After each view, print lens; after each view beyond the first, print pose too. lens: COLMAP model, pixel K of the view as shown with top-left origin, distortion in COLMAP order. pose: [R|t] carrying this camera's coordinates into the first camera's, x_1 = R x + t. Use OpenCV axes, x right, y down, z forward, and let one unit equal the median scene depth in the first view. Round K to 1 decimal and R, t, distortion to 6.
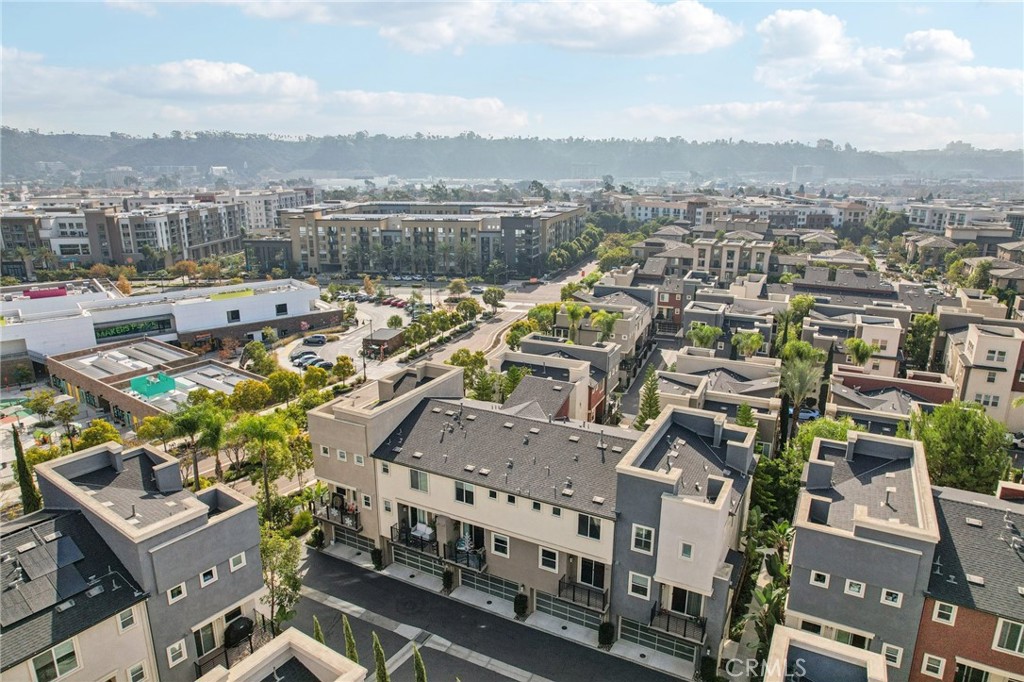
lens RADIAL K [[656.8, 0, 511.8], [0, 656.8, 339.8], [0, 0, 1]] dist [-0.074508, 0.068815]
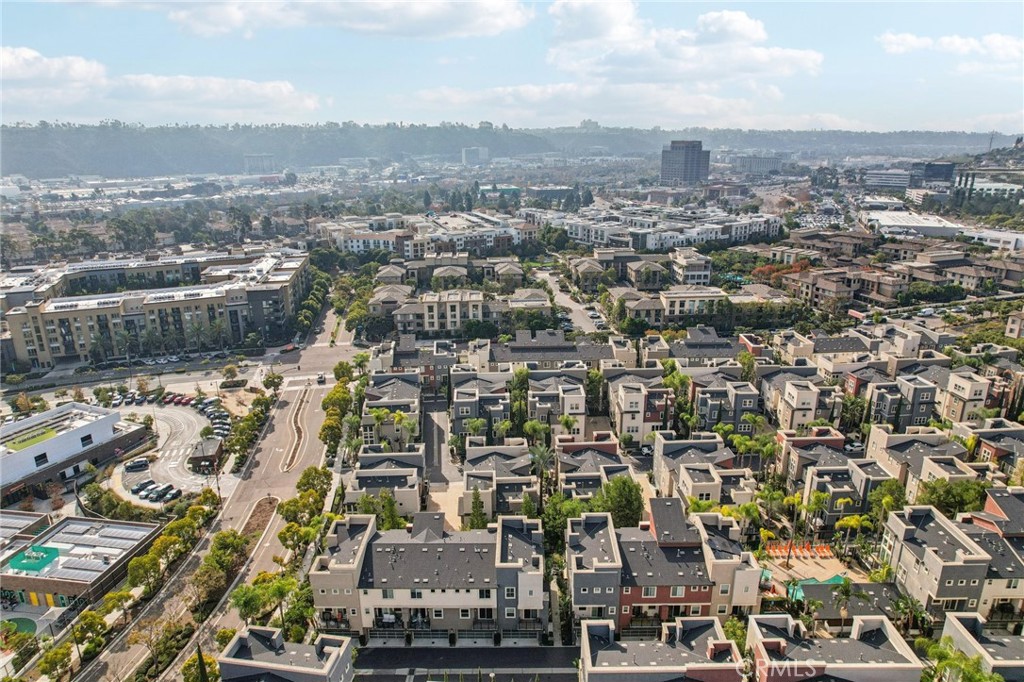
lens RADIAL K [[660.7, 0, 519.0], [0, 660.7, 340.5], [0, 0, 1]] dist [-0.071223, 0.062847]
pose [[0.884126, -0.147277, 0.443431, -0.235207], [0.130910, 0.989094, 0.067495, -0.255719], [-0.448535, -0.001624, 0.893764, -0.371186]]
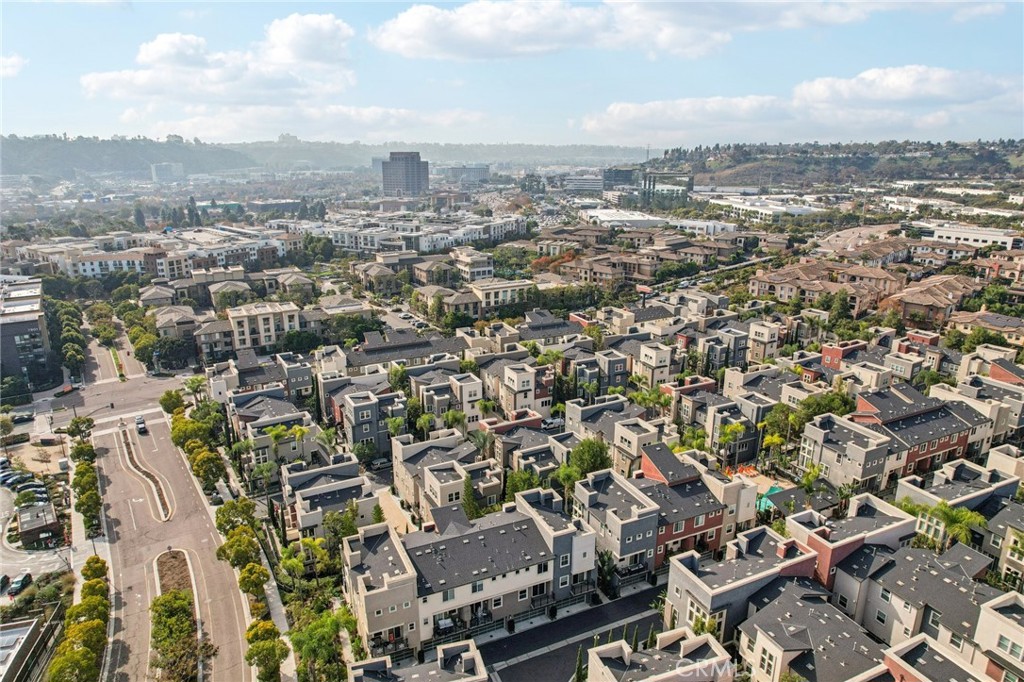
lens RADIAL K [[654.7, 0, 519.5], [0, 654.7, 342.3], [0, 0, 1]] dist [-0.070390, 0.061021]
pose [[0.601351, -0.230042, 0.765152, -0.519429], [0.211607, 0.969313, 0.125116, -0.264976], [-0.770454, 0.086673, 0.631577, -0.121593]]
